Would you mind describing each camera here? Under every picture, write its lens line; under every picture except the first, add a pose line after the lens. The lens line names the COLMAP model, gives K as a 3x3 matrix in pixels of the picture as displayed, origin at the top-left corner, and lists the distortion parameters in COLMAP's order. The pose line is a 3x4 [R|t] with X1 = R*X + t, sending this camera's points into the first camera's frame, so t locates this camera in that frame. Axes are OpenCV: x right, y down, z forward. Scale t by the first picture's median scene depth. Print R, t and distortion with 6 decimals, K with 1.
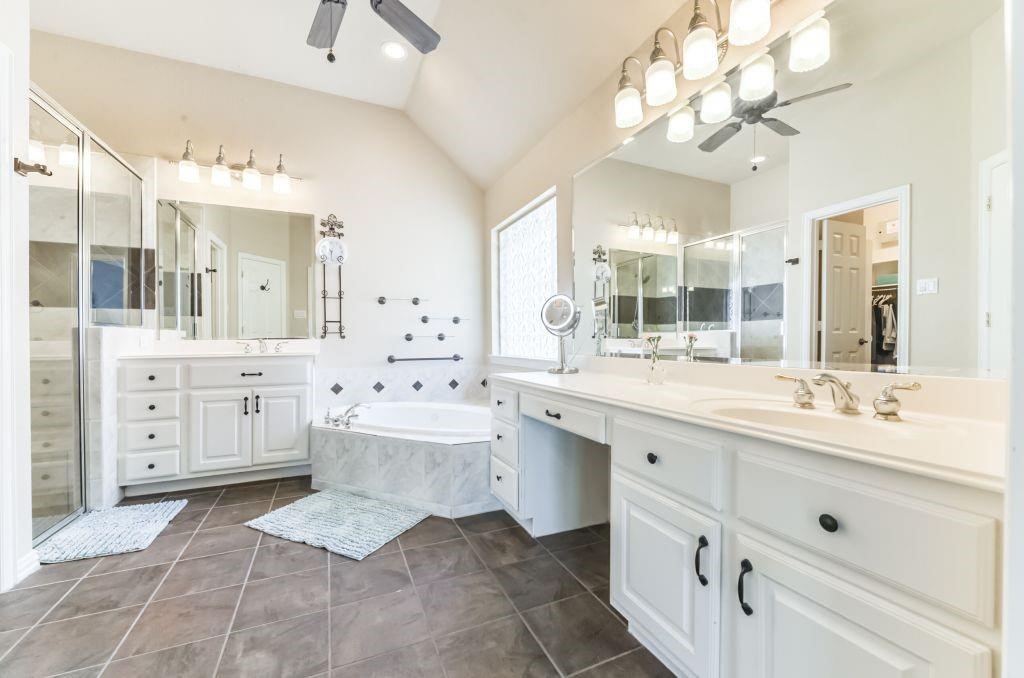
lens RADIAL K [[406.7, 0, 512.2], [0, 406.7, 340.4], [0, 0, 1]] dist [-0.003420, -0.001635]
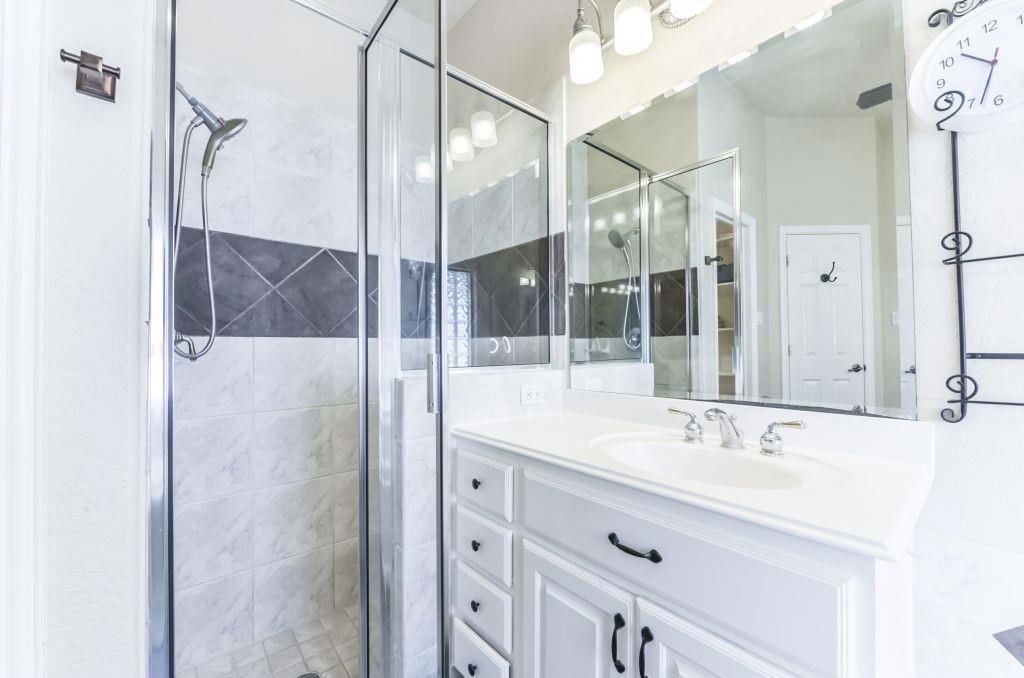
lens RADIAL K [[406.7, 0, 512.2], [0, 406.7, 339.3], [0, 0, 1]] dist [-0.003420, -0.001635]
pose [[0.284213, -0.014594, -0.958650, -0.347344], [0.000960, 0.999888, -0.014937, -0.062231], [0.958761, 0.003325, 0.284195, 0.766981]]
